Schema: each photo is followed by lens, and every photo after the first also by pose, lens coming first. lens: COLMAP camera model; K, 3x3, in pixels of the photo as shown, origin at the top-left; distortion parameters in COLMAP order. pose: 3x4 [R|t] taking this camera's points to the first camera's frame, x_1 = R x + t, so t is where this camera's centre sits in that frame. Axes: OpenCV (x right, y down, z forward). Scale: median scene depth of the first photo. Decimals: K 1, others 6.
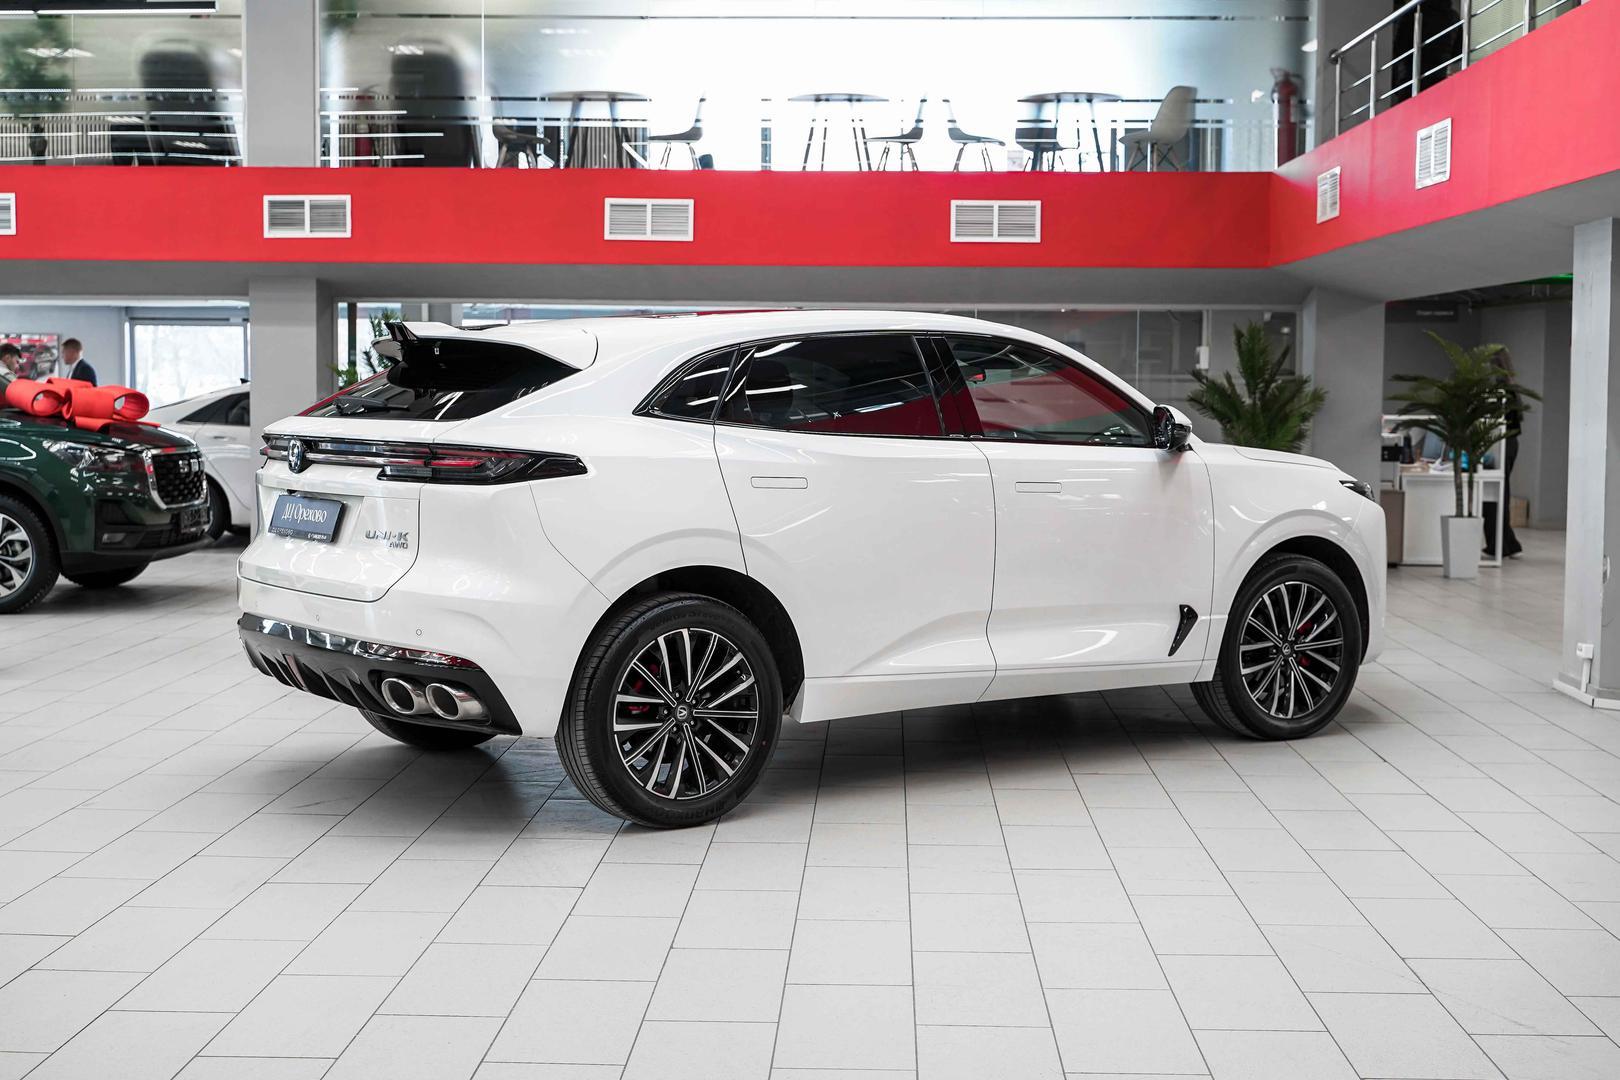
lens RADIAL K [[1997.1, 0, 813.9], [0, 1997.1, 533.0], [0, 0, 1]] dist [0.047855, 0.000000]
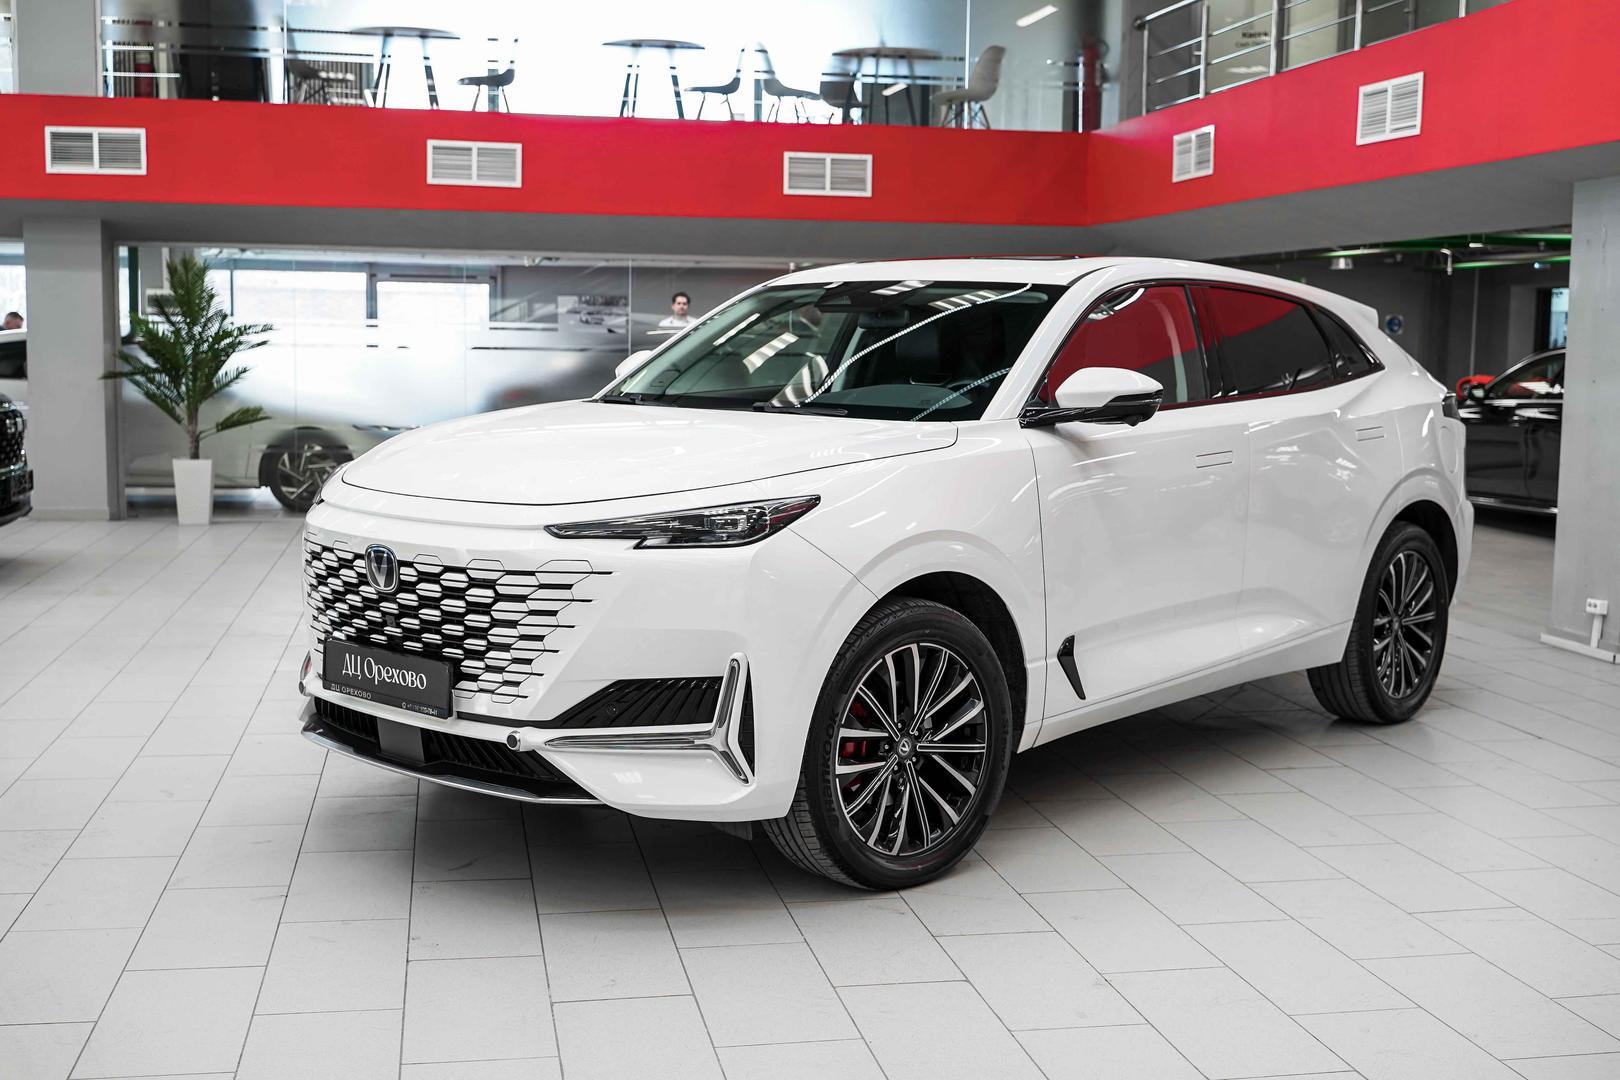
lens RADIAL K [[1810.4, 0, 807.6], [0, 1810.4, 542.8], [0, 0, 1]] dist [0.022312, 0.000000]
pose [[0.980879, -0.015527, 0.194000, -0.096521], [0.008038, 0.999194, 0.039330, -0.008734], [-0.194454, -0.037018, 0.980213, 0.114685]]
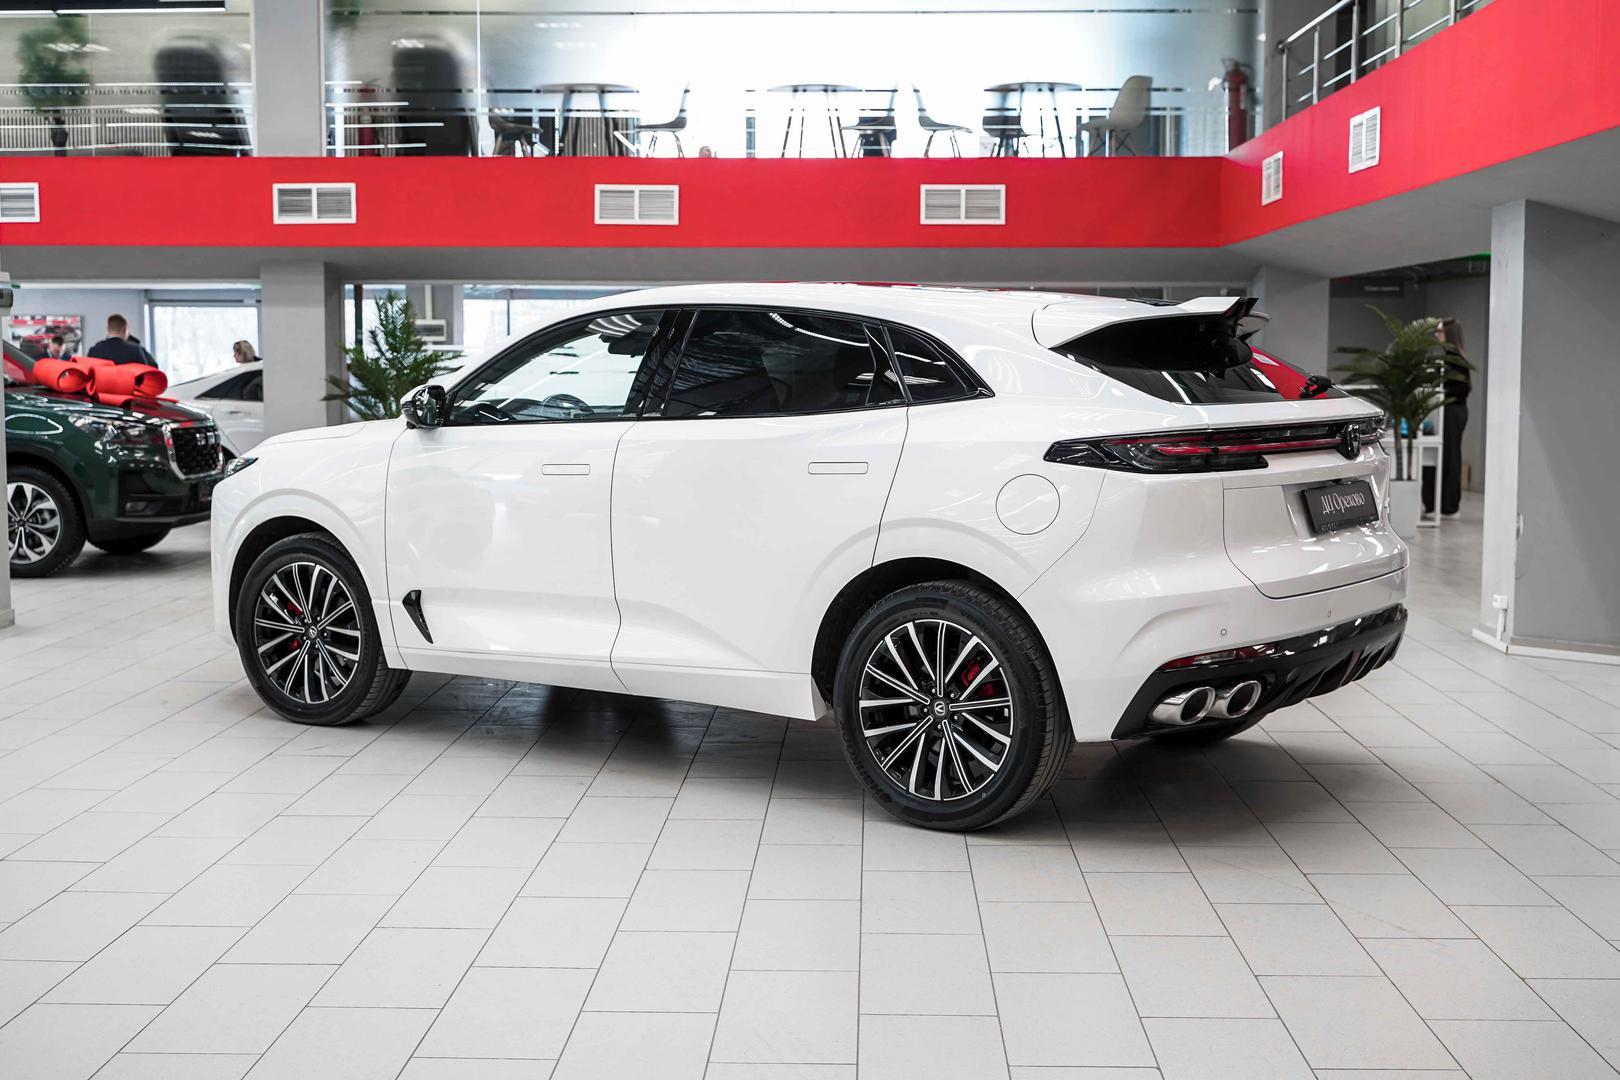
lens RADIAL K [[1895.4, 0, 810.8], [0, 1895.4, 542.1], [0, 0, 1]] dist [0.050838, 0.000000]
pose [[0.999974, -0.006114, 0.003828, 0.005134], [0.006030, 0.999750, 0.021551, 0.001296], [-0.003958, -0.021527, 0.999760, -0.013189]]
